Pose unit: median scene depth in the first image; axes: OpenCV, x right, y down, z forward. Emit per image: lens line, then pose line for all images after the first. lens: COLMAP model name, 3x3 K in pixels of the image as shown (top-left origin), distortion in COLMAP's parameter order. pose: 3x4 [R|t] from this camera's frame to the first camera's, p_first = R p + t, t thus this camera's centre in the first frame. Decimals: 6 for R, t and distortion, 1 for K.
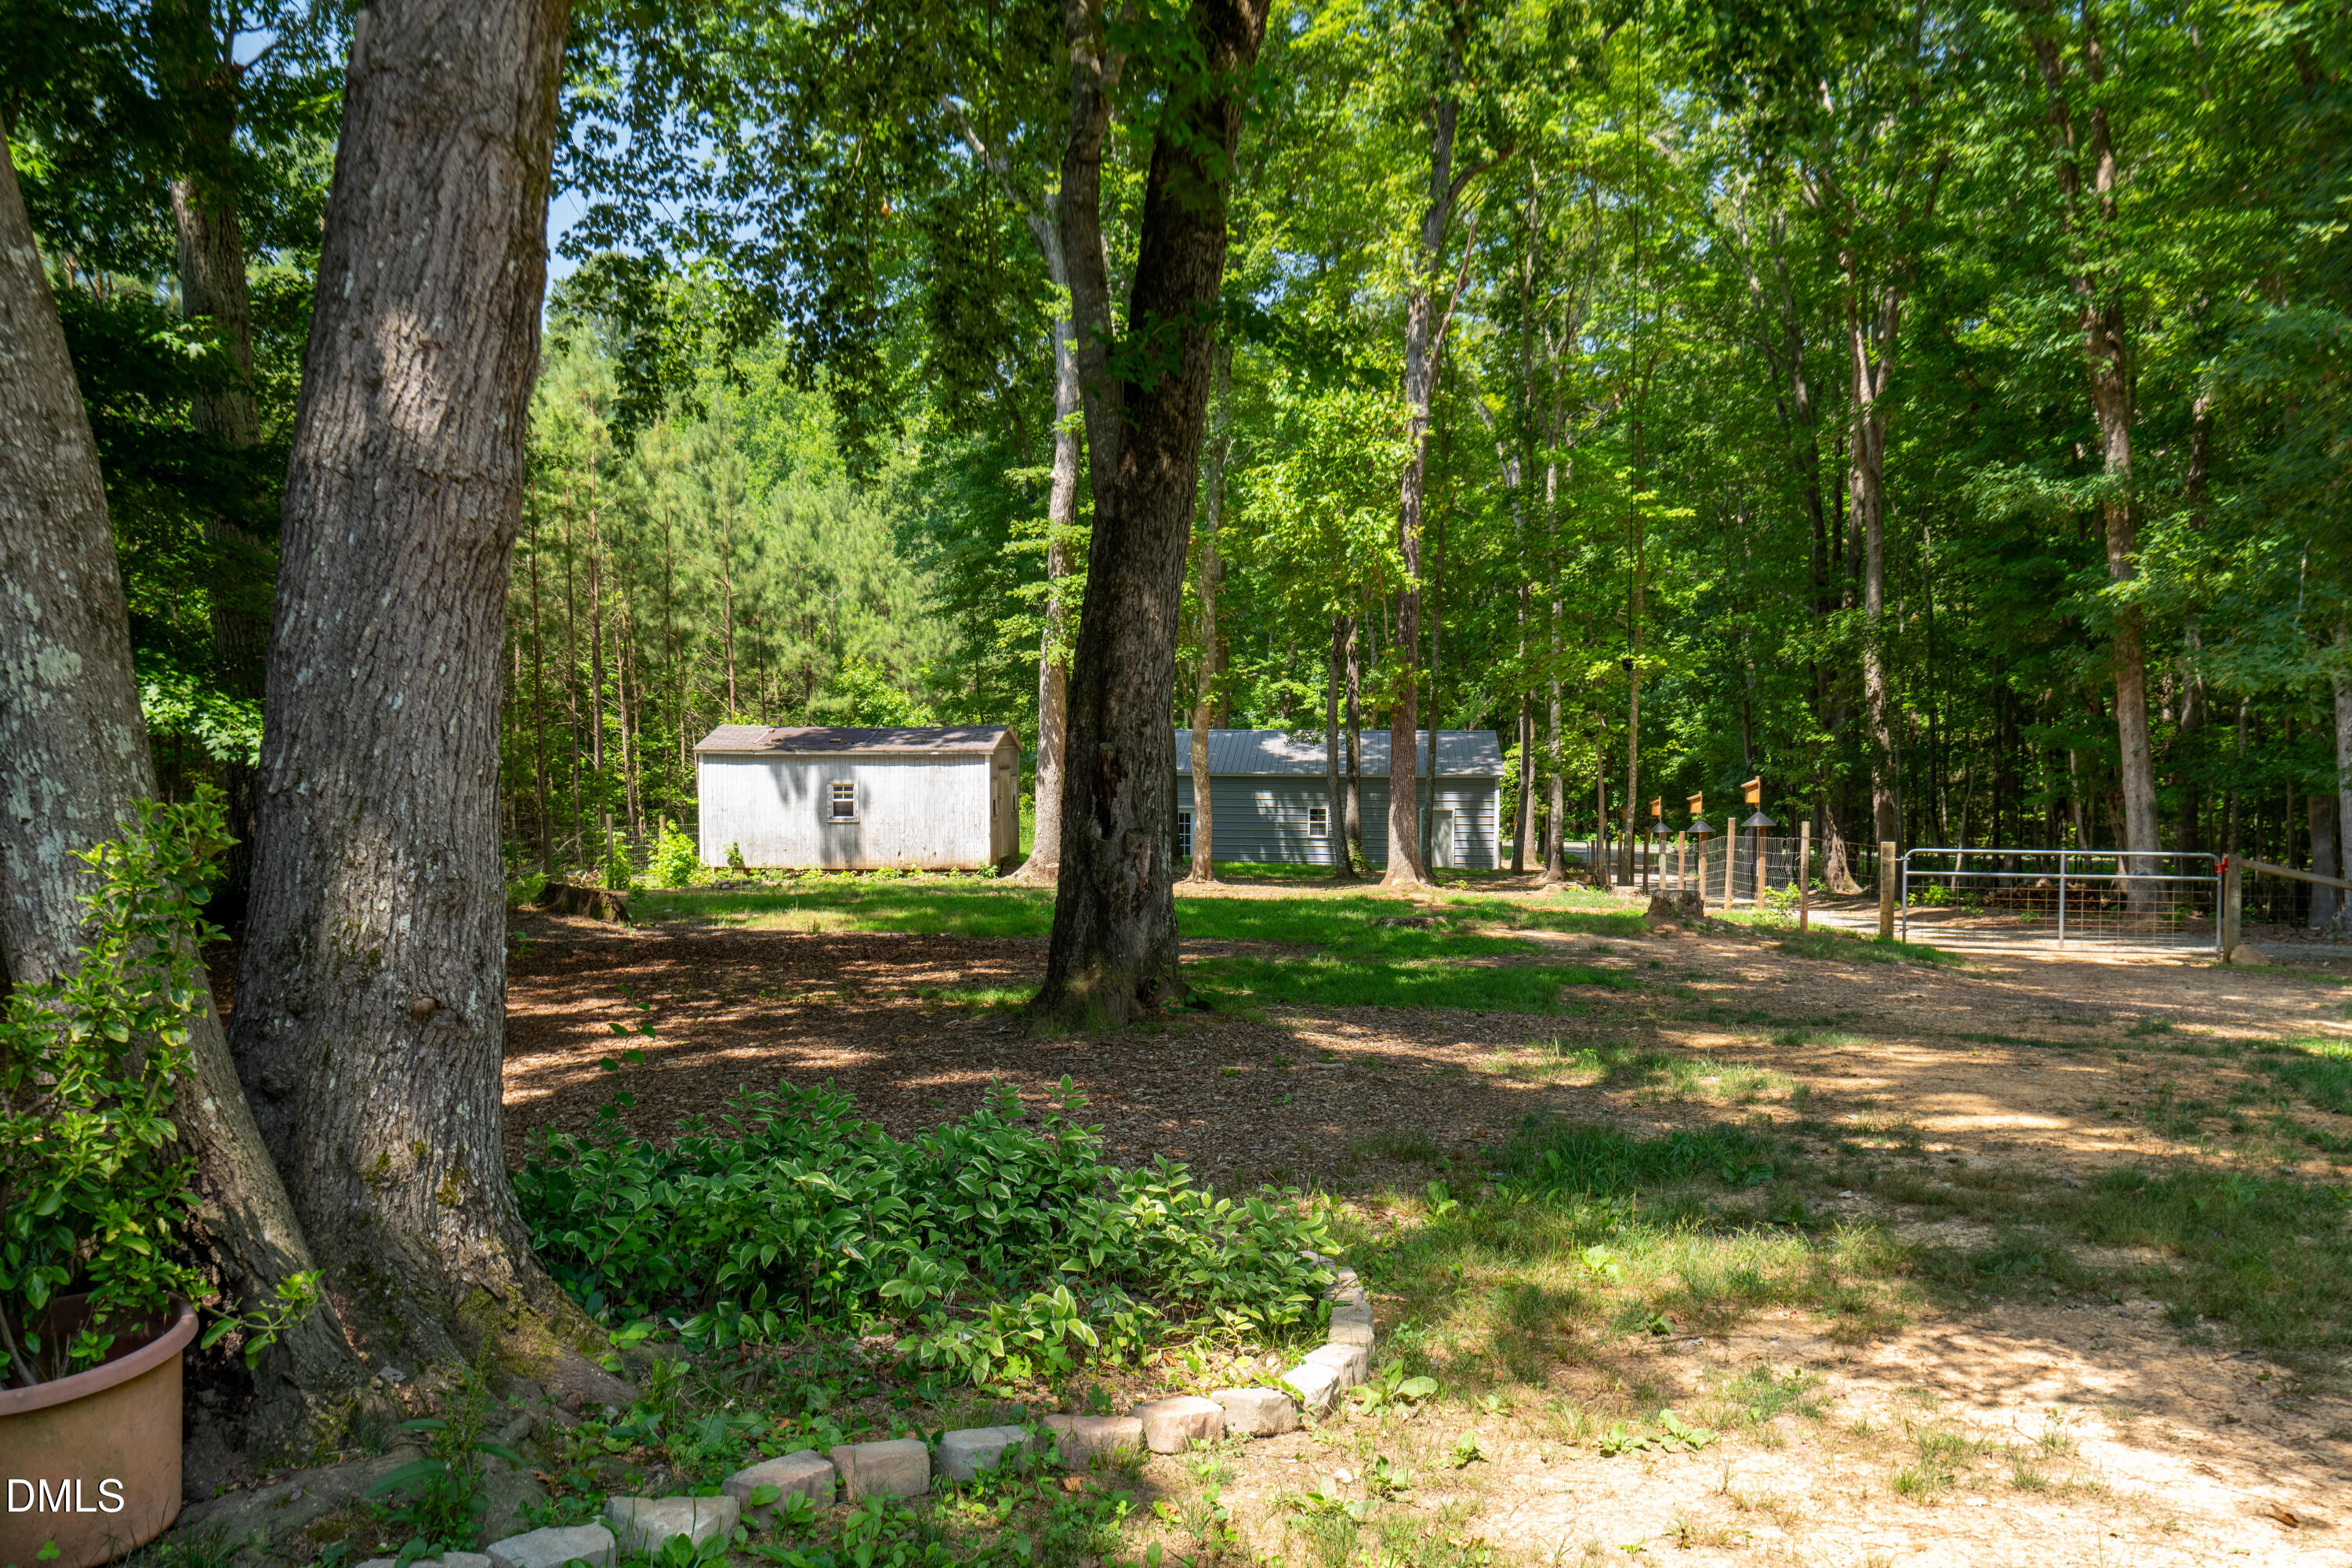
lens RADIAL K [[2057.8, 0, 1182.9], [0, 2057.8, 795.5], [0, 0, 1]] dist [-0.004367, -0.004407]
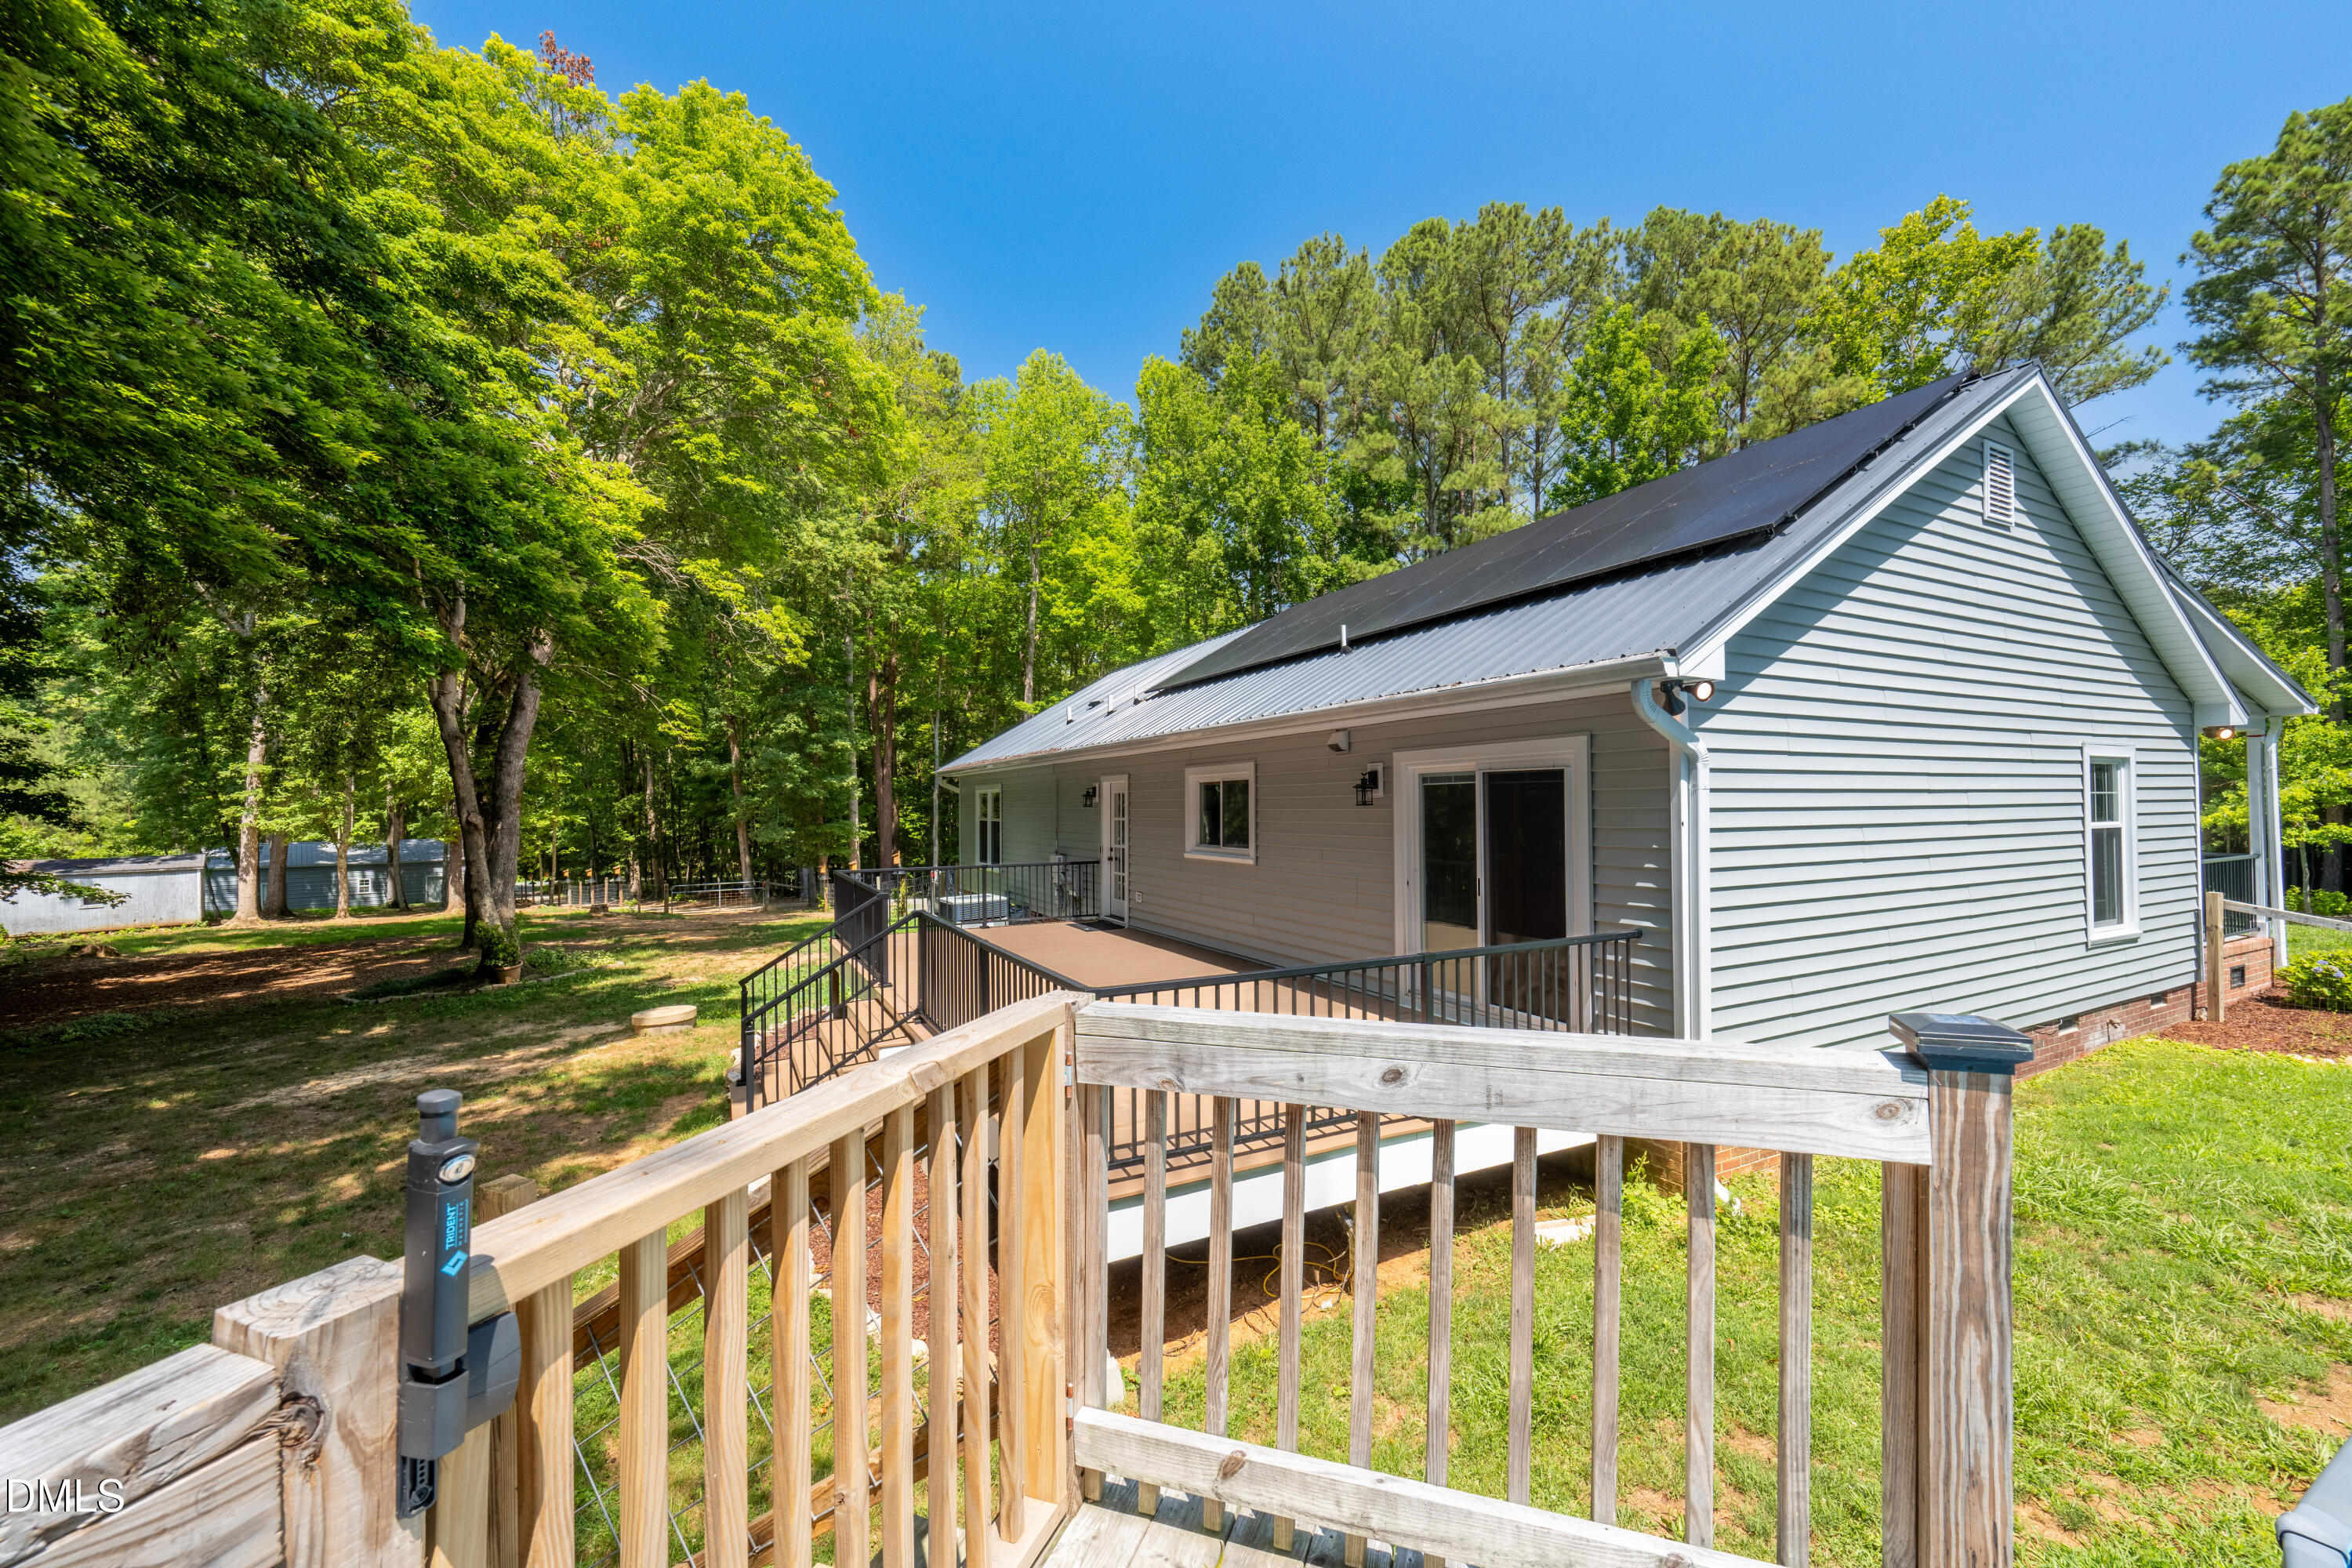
lens RADIAL K [[928.0, 0, 1174.2], [0, 928.0, 794.3], [0, 0, 1]] dist [0.011669, -0.001064]
pose [[0.662664, -0.001556, 0.748915, -0.161178], [0.038038, 0.998777, -0.031582, -0.028599], [-0.747950, 0.049416, 0.661913, -0.418050]]
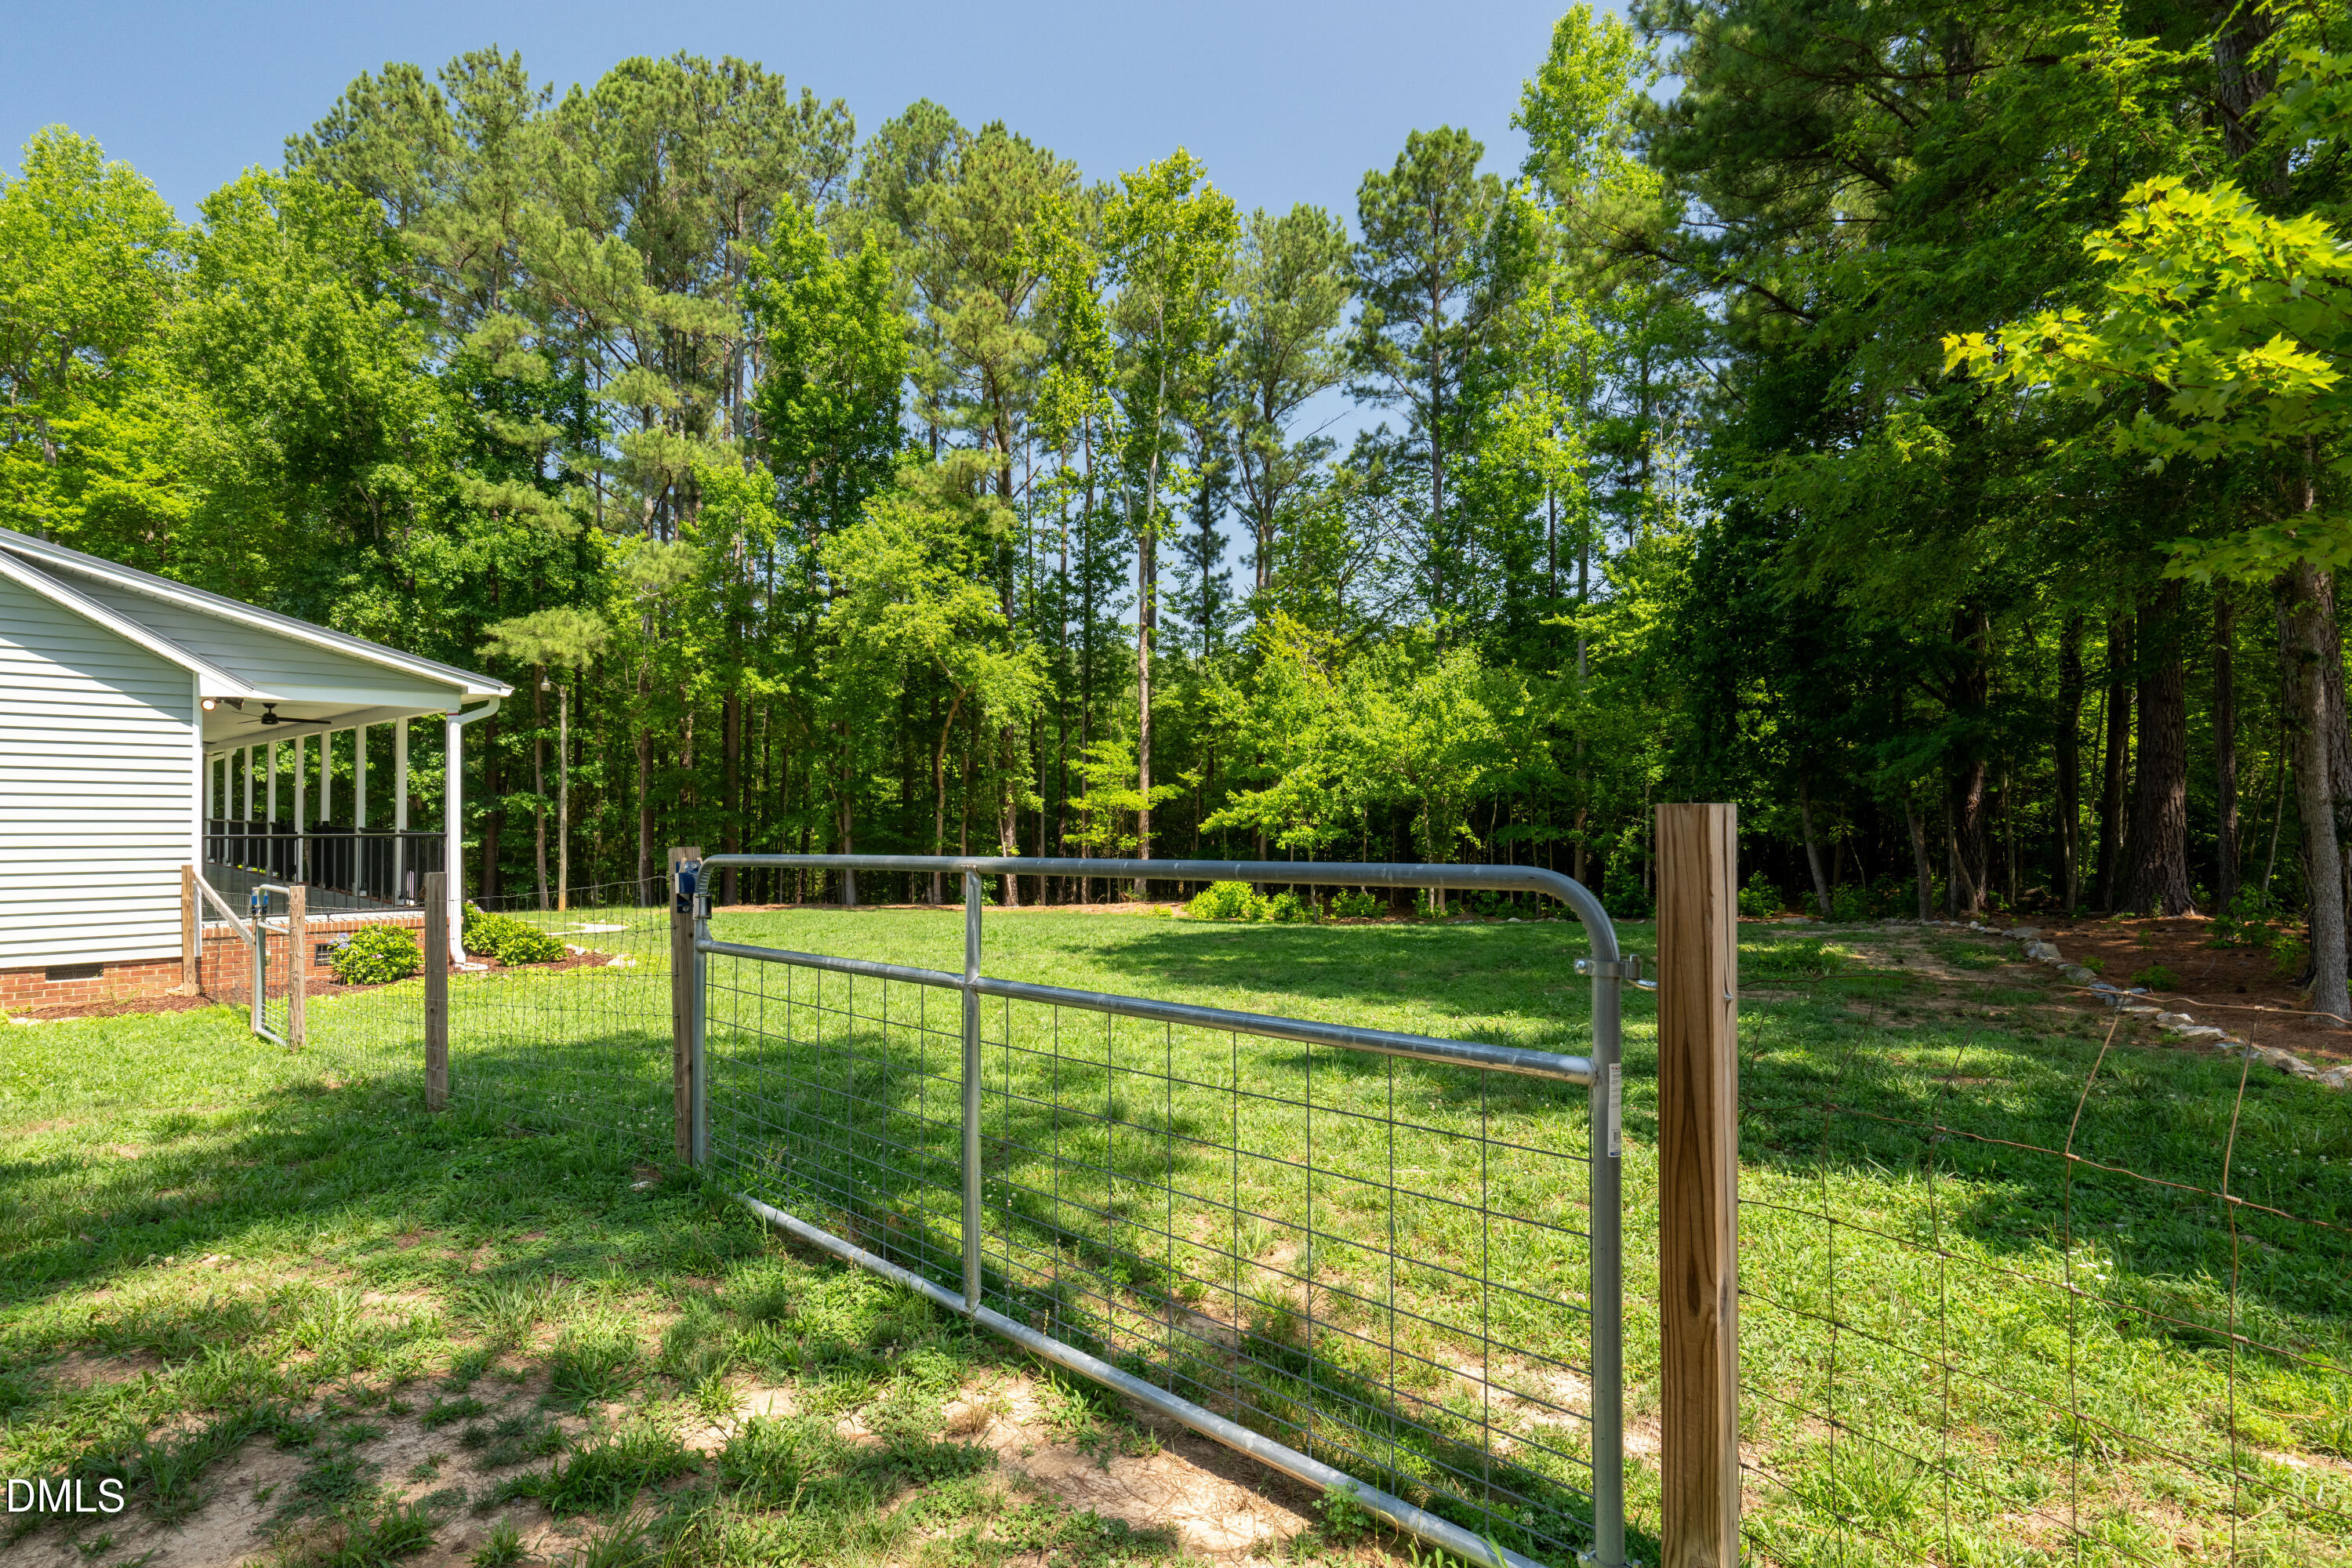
lens RADIAL K [[1220.7, 0, 1180.7], [0, 1220.7, 796.8], [0, 0, 1]] dist [0.003105, -0.000961]
pose [[0.393606, 0.008578, 0.919239, 0.011027], [0.026860, 0.999422, -0.020827, -0.004813], [-0.918887, 0.032889, 0.393148, -0.812629]]
